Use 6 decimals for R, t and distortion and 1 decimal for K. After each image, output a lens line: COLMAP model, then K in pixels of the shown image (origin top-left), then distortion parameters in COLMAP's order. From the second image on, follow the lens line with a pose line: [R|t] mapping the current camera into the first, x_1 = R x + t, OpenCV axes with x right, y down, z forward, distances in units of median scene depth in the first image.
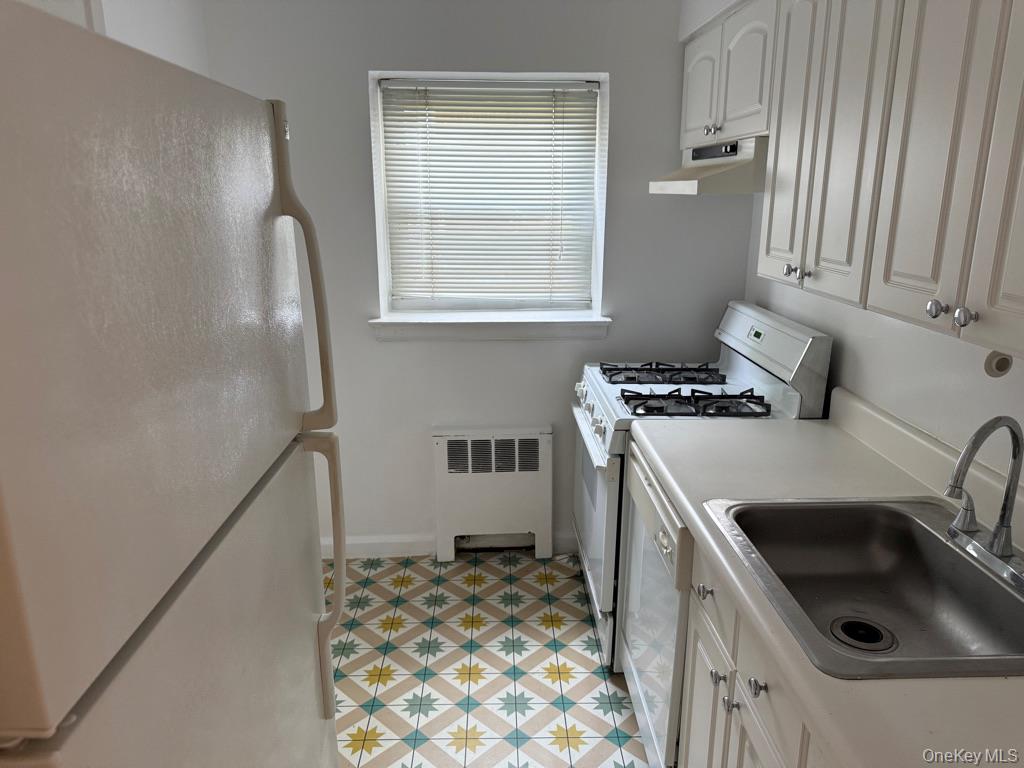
lens RADIAL K [[724.0, 0, 512.0], [0, 724.0, 384.0], [0, 0, 1]] dist [0.103993, -0.139182]
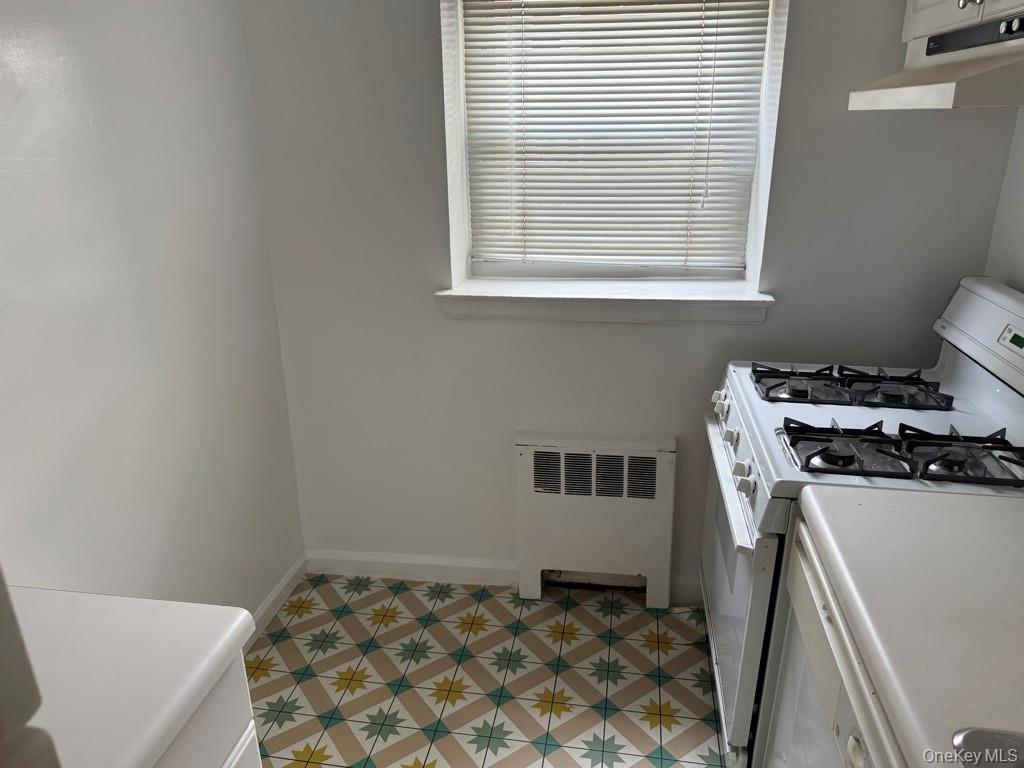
lens RADIAL K [[709.4, 0, 512.0], [0, 709.4, 384.0], [0, 0, 1]] dist [0.093929, -0.162483]
pose [[0.980596, 0.051549, -0.189143, 0.026005], [-0.033849, 0.994840, 0.095643, -0.064603], [0.193097, -0.087385, 0.977281, 0.276597]]
